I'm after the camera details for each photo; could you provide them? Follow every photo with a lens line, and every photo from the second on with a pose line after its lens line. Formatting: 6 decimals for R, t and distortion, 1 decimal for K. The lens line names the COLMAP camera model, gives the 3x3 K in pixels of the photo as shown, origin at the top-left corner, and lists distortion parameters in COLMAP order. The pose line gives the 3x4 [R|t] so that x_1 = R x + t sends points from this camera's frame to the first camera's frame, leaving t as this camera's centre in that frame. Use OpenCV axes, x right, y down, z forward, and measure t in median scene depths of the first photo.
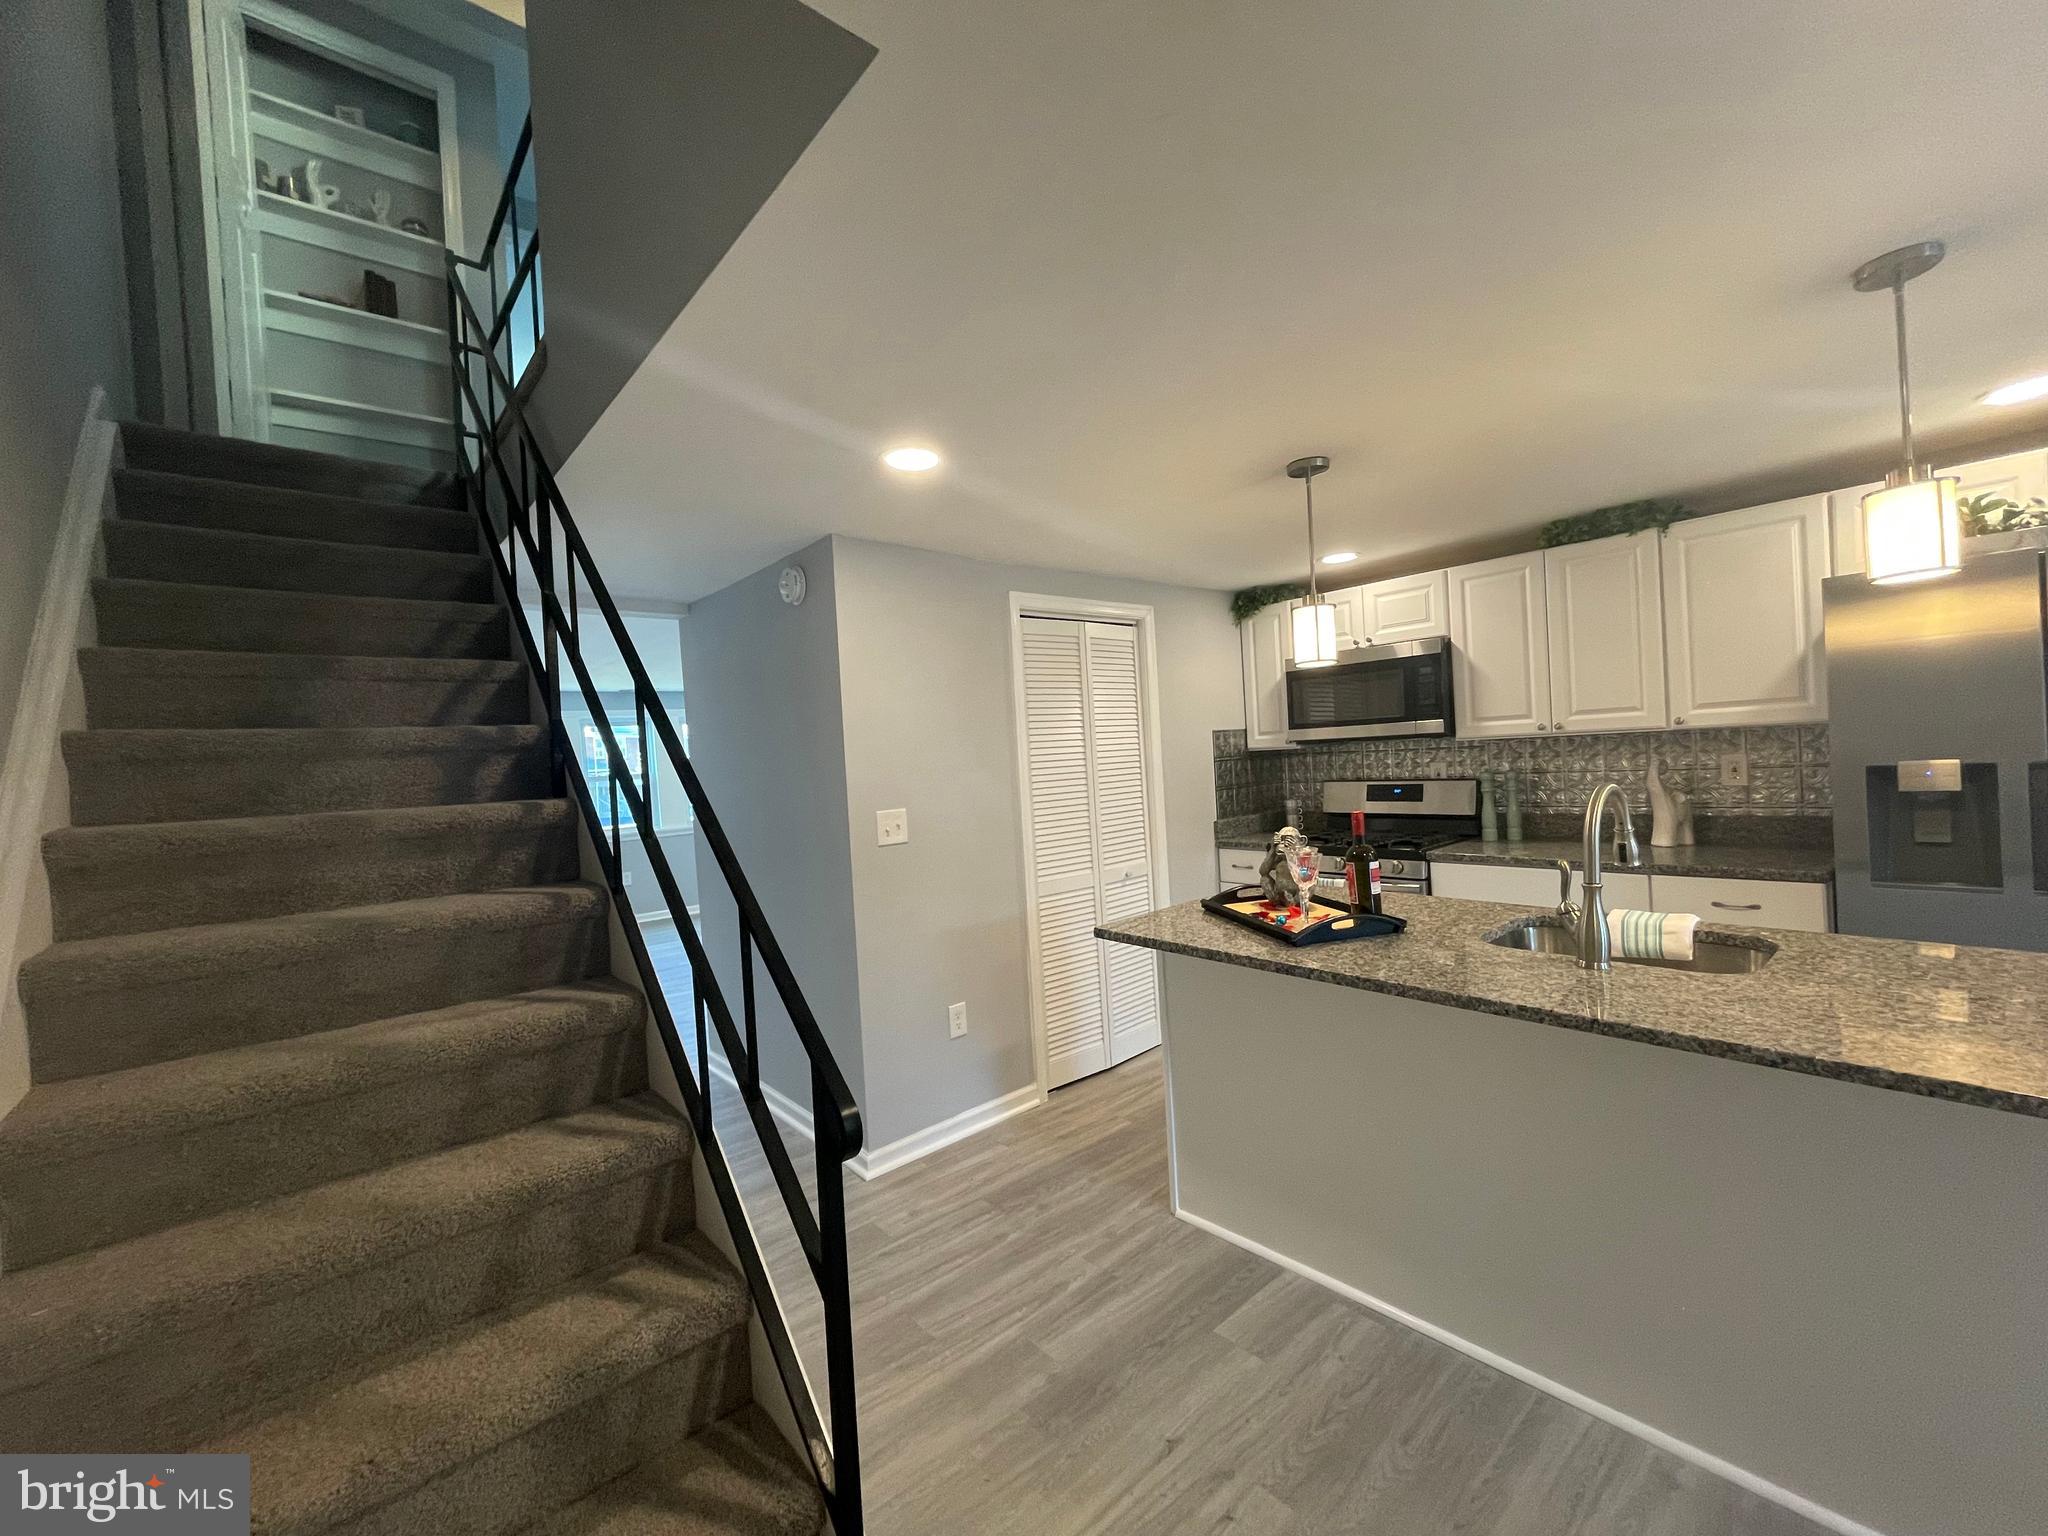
lens RADIAL K [[831.3, 0, 1020.1], [0, 831.3, 769.4], [0, 0, 1]] dist [-0.002656, 0.000277]
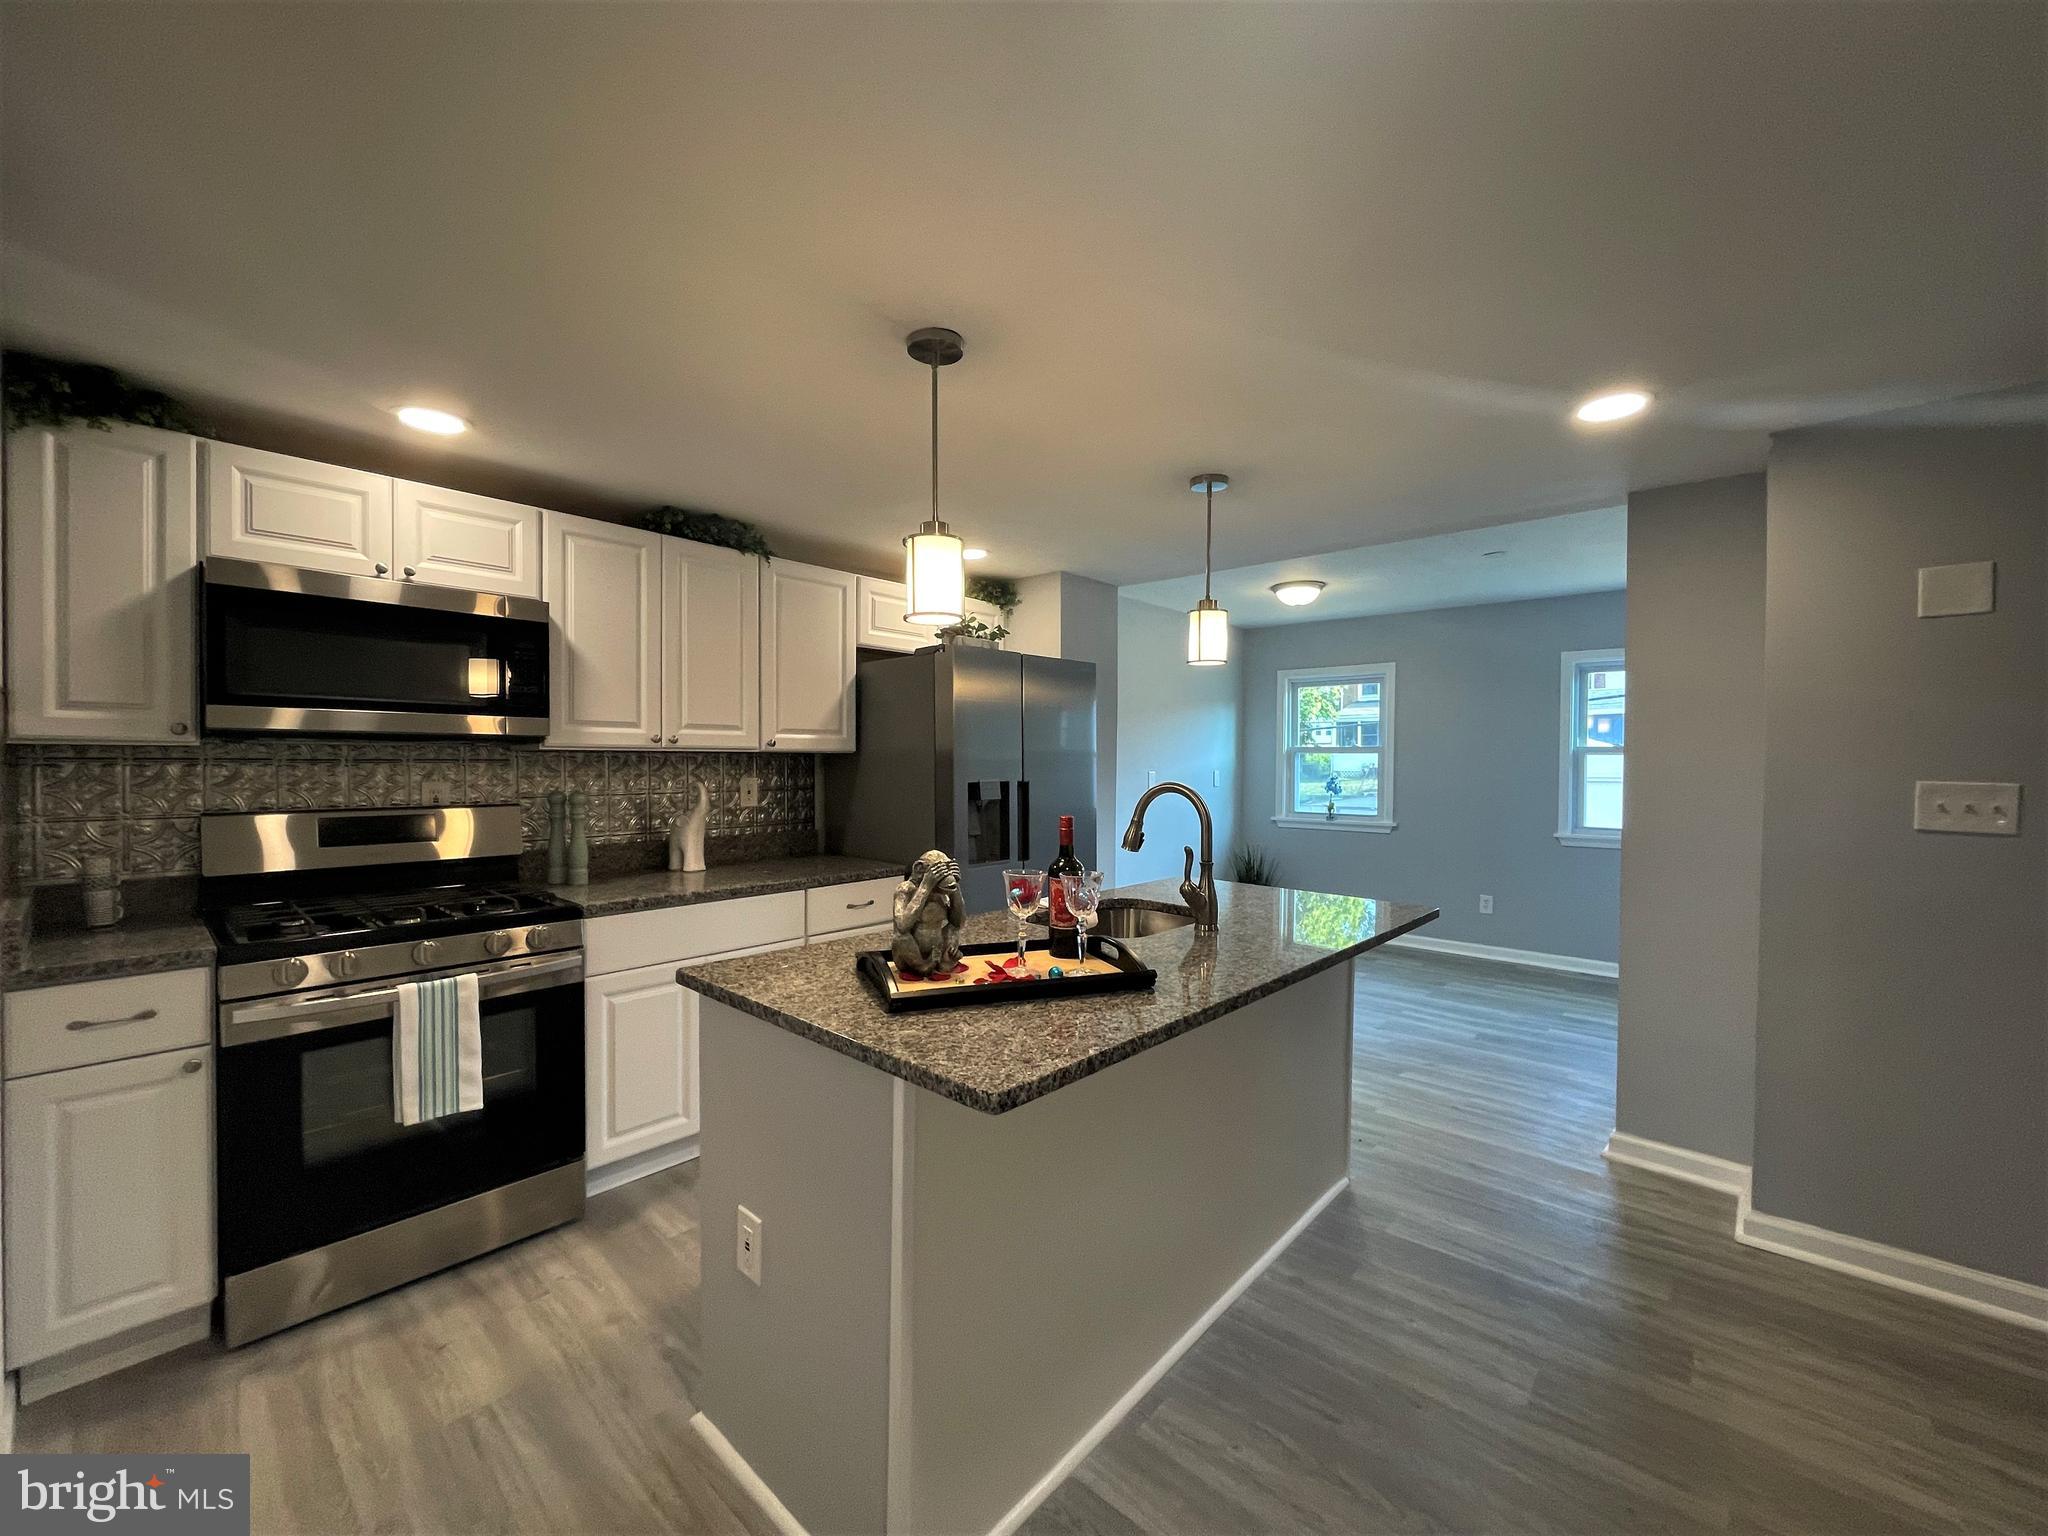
lens RADIAL K [[828.4, 0, 1021.4], [0, 828.4, 773.3], [0, 0, 1]] dist [-0.000562, -0.000403]
pose [[-0.137860, 0.042267, 0.989549, -0.247719], [0.020890, 0.998991, -0.039760, 0.024207], [-0.990231, 0.015191, -0.138604, 0.715985]]
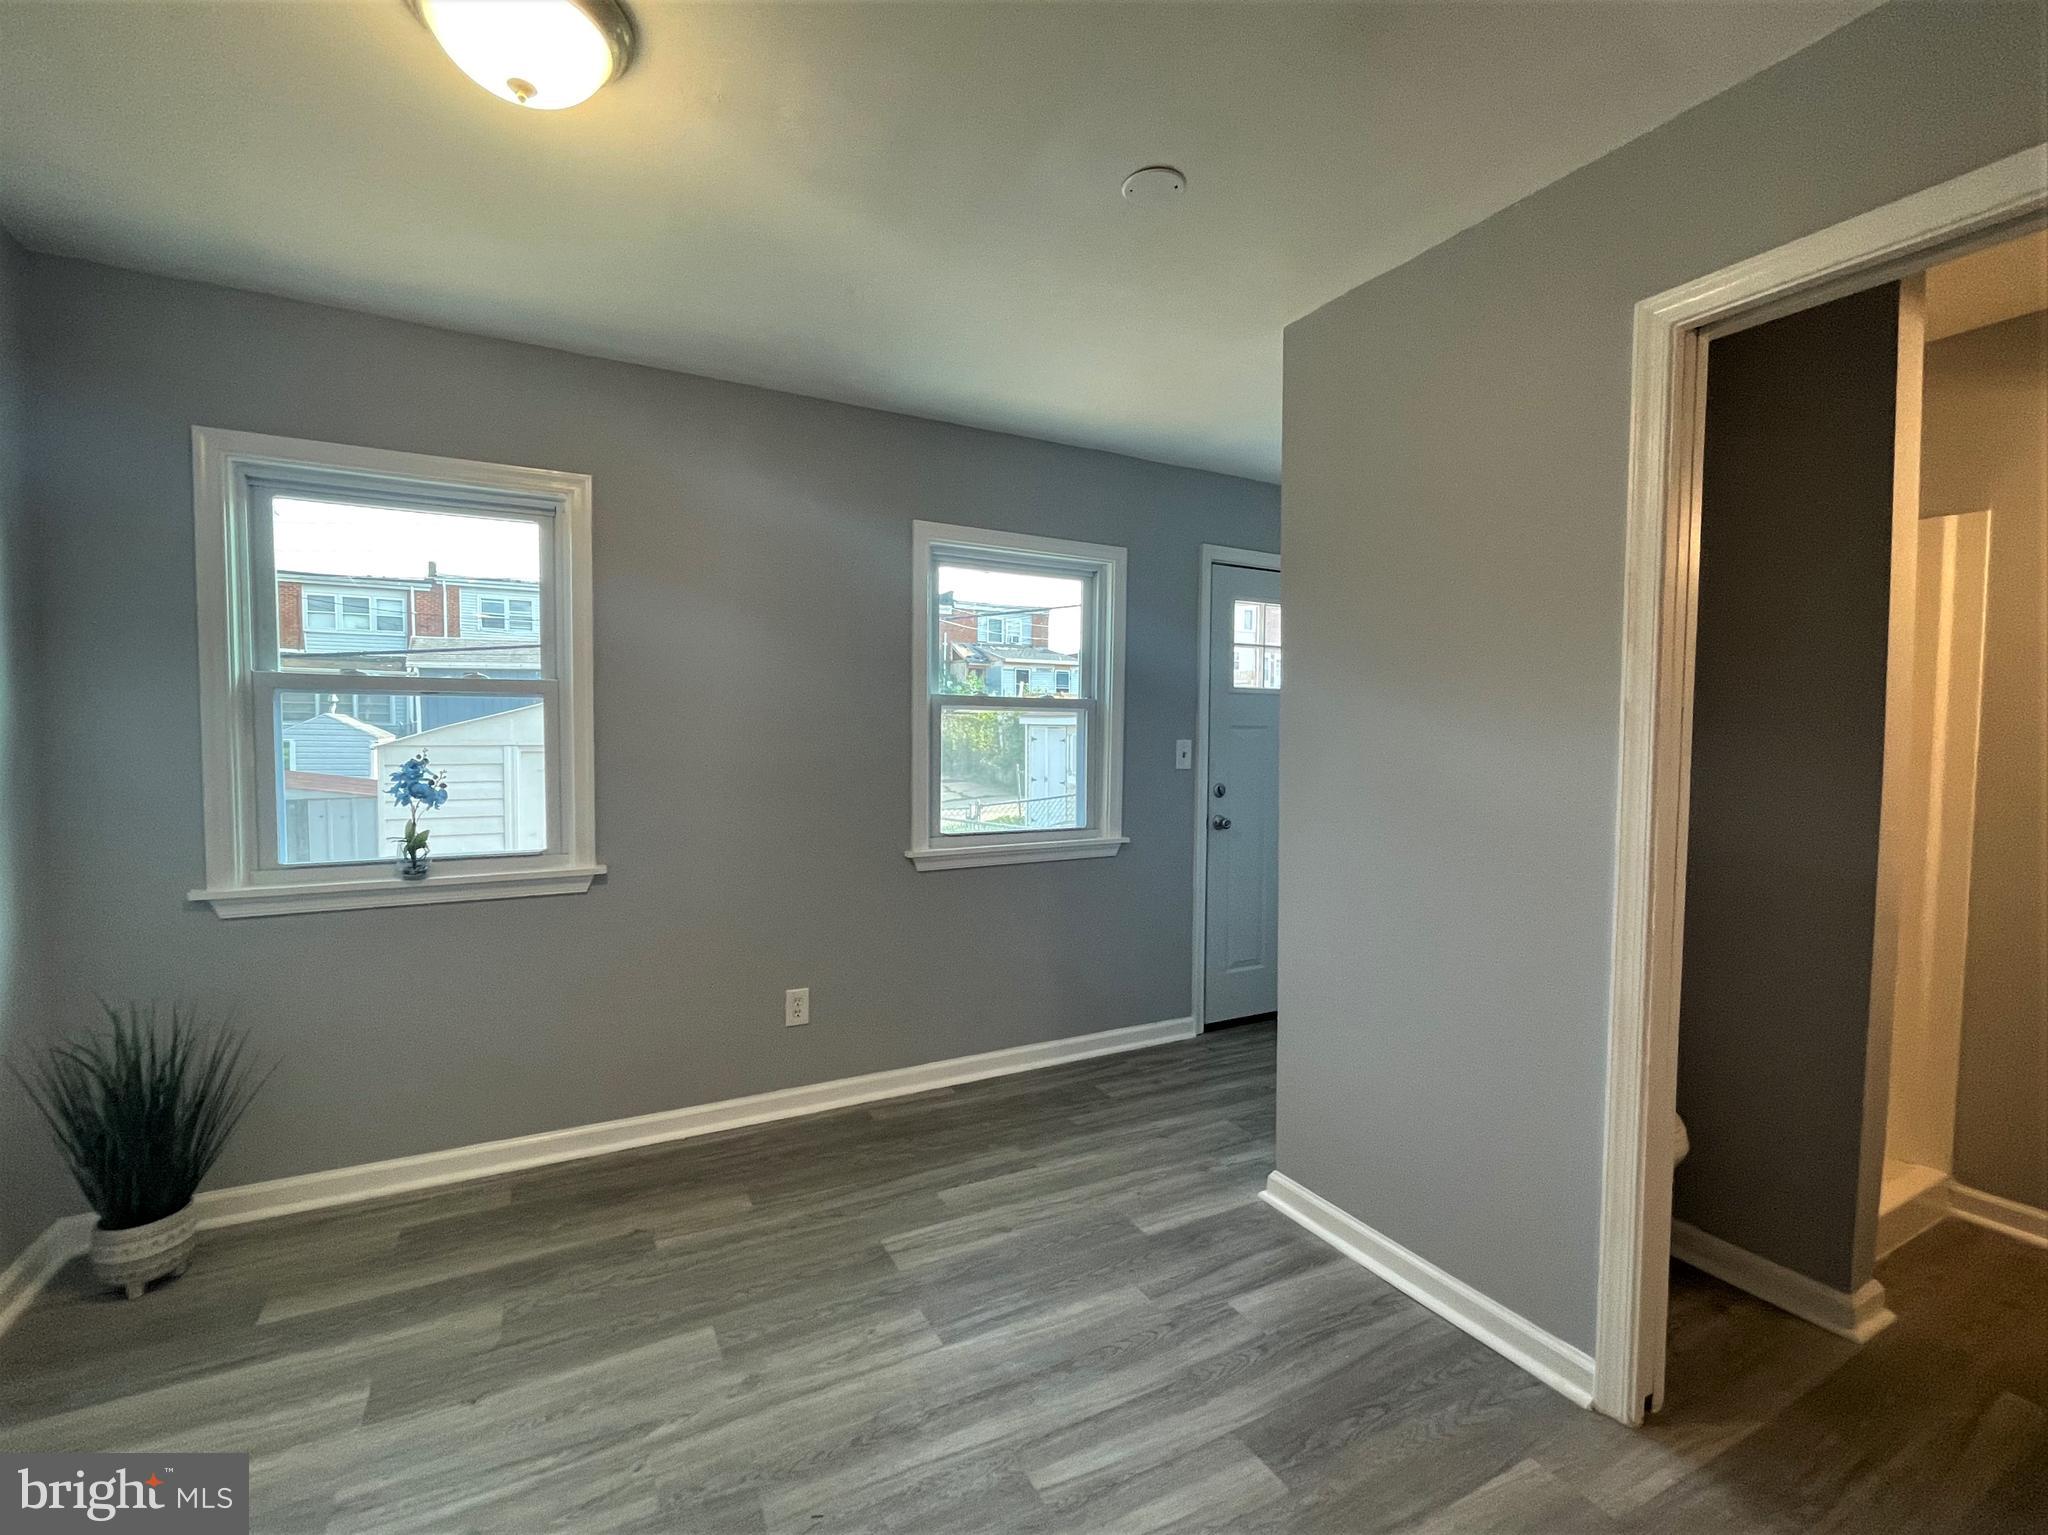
lens RADIAL K [[879.4, 0, 1015.9], [0, 879.4, 773.4], [0, 0, 1]] dist [-0.002467, -0.000194]
pose [[-0.976556, 0.043911, 0.210735, 0.829814], [0.056545, 0.996922, 0.054302, -0.026358], [-0.207702, 0.064945, -0.976034, 0.378525]]
